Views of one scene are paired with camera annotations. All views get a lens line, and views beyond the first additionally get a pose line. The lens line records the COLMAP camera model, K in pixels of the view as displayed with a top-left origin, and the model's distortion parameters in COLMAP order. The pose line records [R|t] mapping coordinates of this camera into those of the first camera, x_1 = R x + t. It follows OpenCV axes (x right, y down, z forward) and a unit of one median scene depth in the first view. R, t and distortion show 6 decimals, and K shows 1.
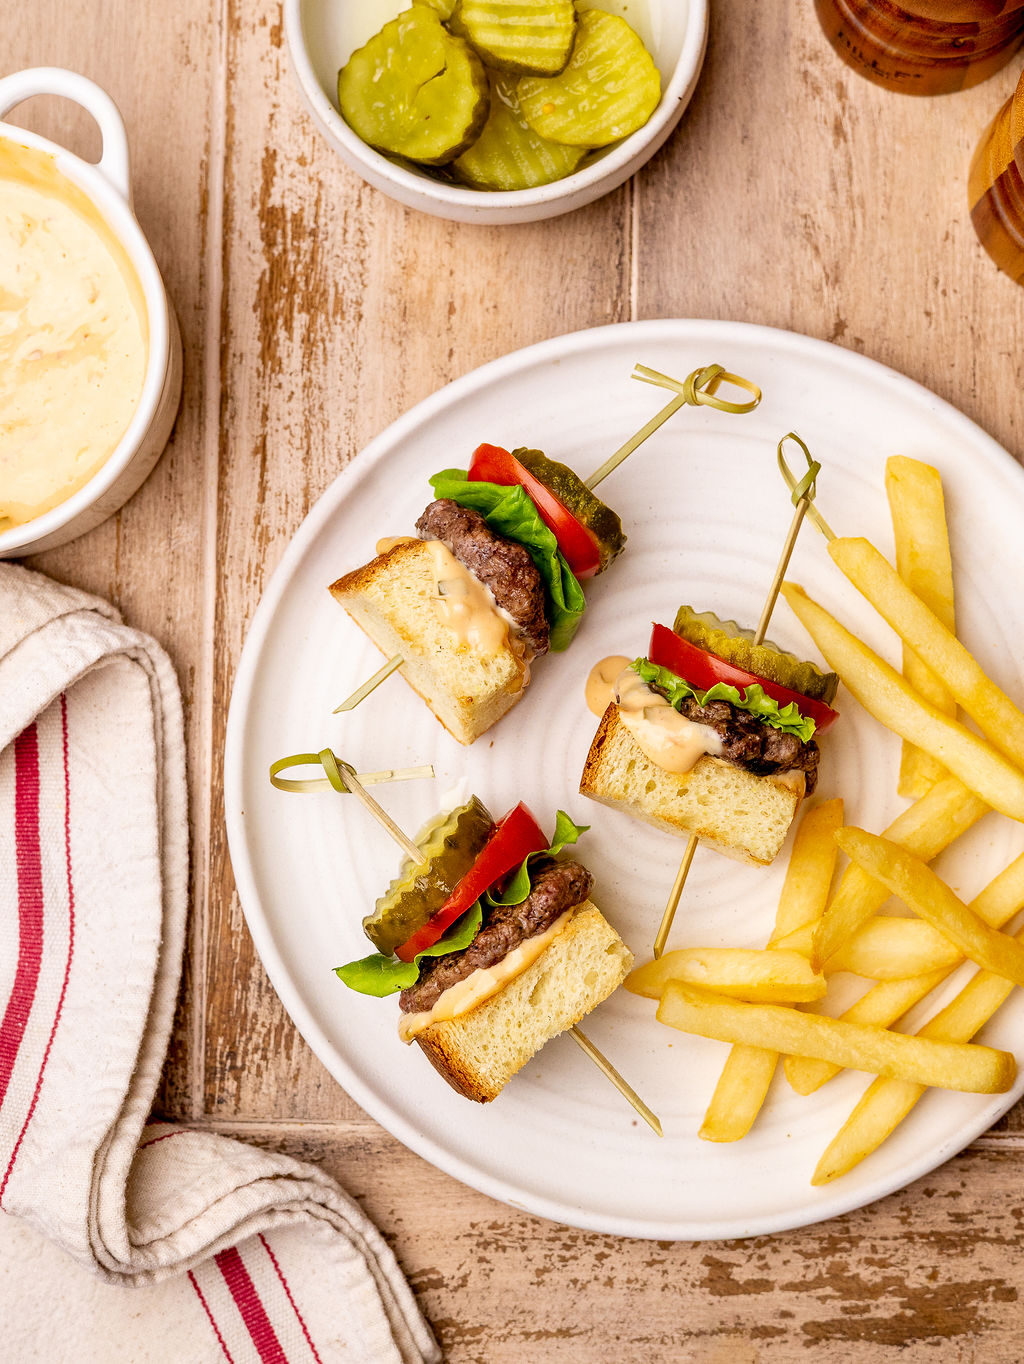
lens RADIAL K [[1939.1, 0, 515.8], [0, 1939.1, 686.1], [0, 0, 1]] dist [-0.015074, 0.000000]
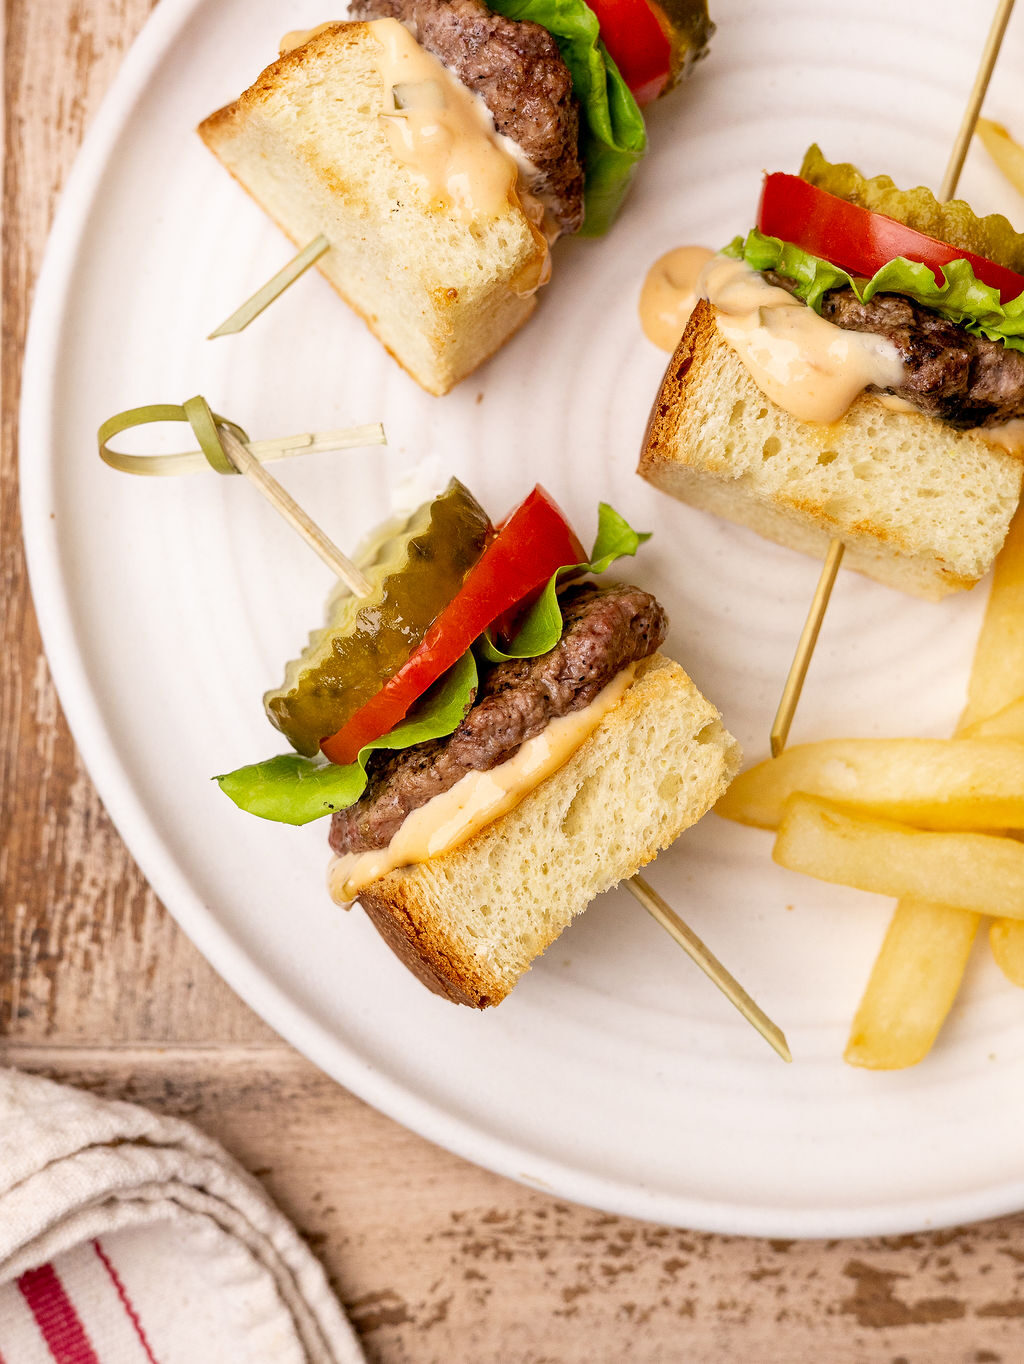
lens RADIAL K [[1939.1, 0, 438.2], [0, 1939.1, 662.5], [0, 0, 1]] dist [-0.015074, 0.000000]
pose [[0.999517, -0.010008, 0.029406, -0.043306], [0.009279, 0.999648, 0.024844, 0.095529], [-0.029645, -0.024559, 0.999259, 0.417458]]
